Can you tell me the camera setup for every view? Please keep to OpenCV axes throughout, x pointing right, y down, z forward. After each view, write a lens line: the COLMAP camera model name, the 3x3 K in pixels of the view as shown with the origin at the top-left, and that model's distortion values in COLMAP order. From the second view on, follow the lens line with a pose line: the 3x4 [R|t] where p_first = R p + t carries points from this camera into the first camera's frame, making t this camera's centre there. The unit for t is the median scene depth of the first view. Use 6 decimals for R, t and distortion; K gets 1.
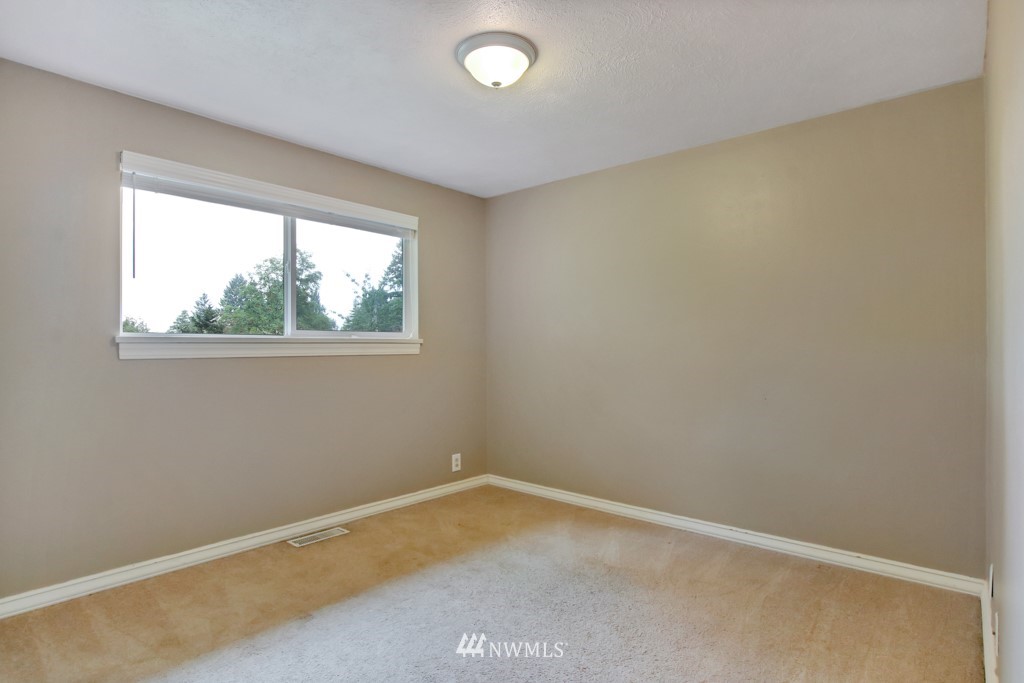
lens RADIAL K [[549.5, 0, 522.0], [0, 549.5, 340.8], [0, 0, 1]] dist [-0.019410, 0.000001]
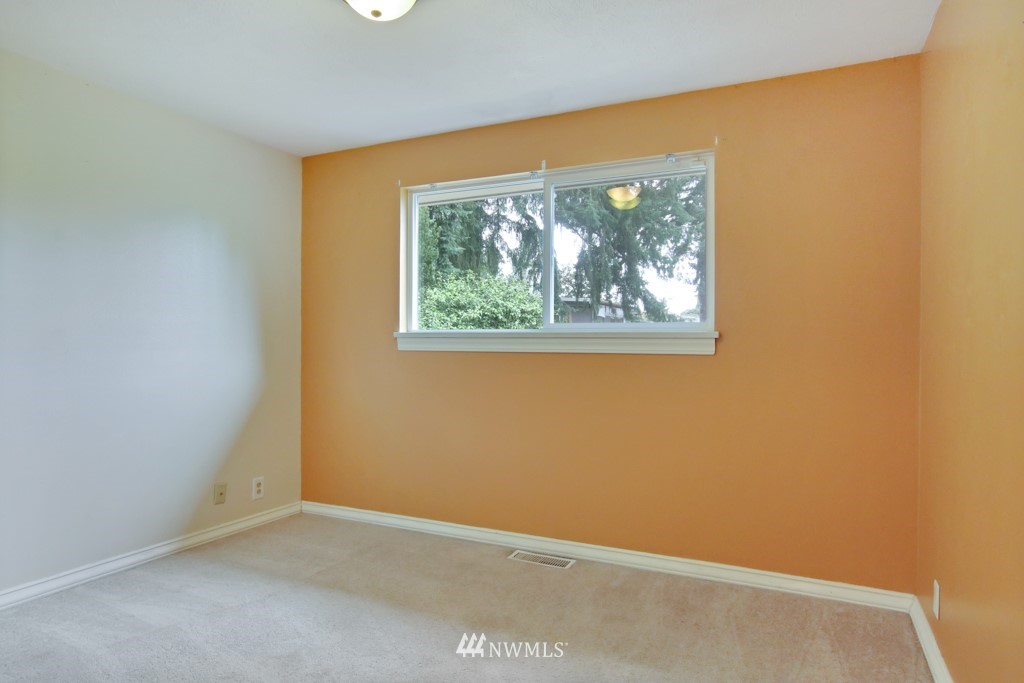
lens RADIAL K [[629.0, 0, 512.0], [0, 629.0, 341.5], [0, 0, 1]] dist [-0.001234, 0.000198]
pose [[0.241378, 0.002982, -0.970427, 0.583072], [0.003224, 0.999987, 0.003875, 0.006108], [0.970426, -0.004064, 0.241365, 0.701856]]
